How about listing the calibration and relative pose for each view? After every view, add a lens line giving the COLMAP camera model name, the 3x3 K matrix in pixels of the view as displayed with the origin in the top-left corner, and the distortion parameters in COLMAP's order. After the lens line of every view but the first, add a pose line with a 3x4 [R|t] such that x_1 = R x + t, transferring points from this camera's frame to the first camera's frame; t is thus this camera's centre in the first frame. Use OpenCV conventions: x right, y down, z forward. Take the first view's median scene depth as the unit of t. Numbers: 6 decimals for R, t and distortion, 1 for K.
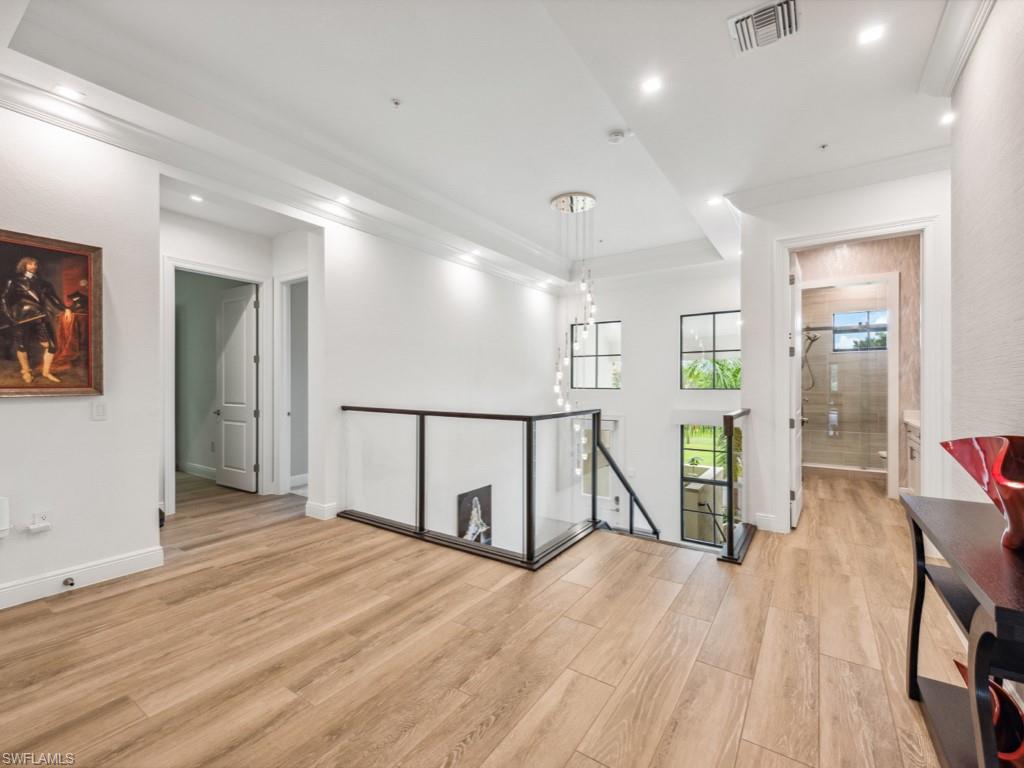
lens RADIAL K [[445.3, 0, 511.9], [0, 445.3, 387.7], [0, 0, 1]] dist [0.011219, -0.000812]
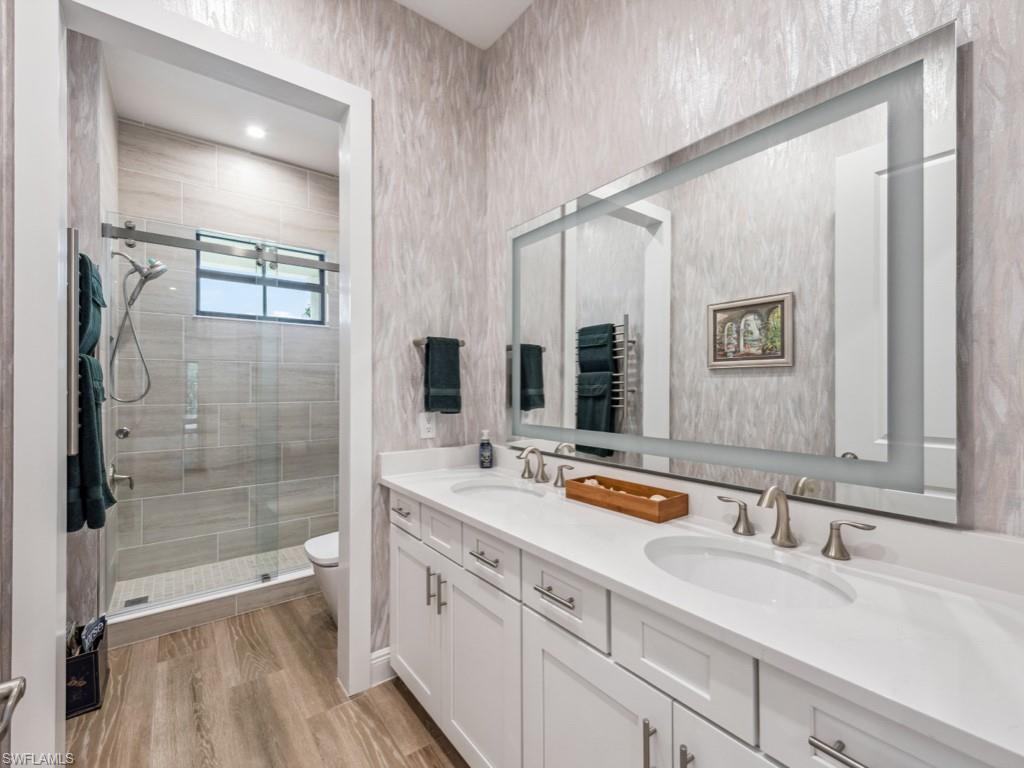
lens RADIAL K [[445.3, 0, 511.9], [0, 445.3, 387.7], [0, 0, 1]] dist [0.011219, -0.000812]
pose [[0.318329, 0.002072, 0.947978, 0.459155], [-0.001764, 0.999997, -0.001593, -0.005634], [-0.947979, -0.001165, 0.318332, 0.651010]]
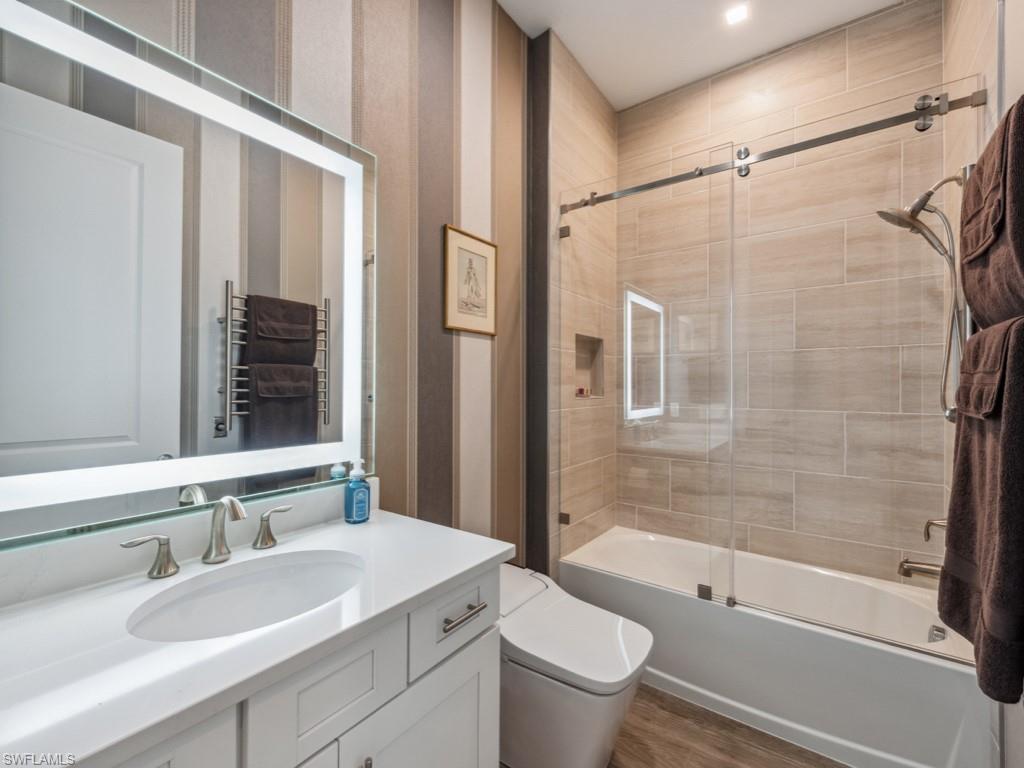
lens RADIAL K [[445.3, 0, 511.9], [0, 445.3, 387.7], [0, 0, 1]] dist [0.011219, -0.000812]
pose [[-0.999496, 0.005249, 0.031320, 0.817766], [0.004746, 0.999859, -0.016122, 0.001532], [-0.031401, -0.015966, -0.999379, 1.127796]]
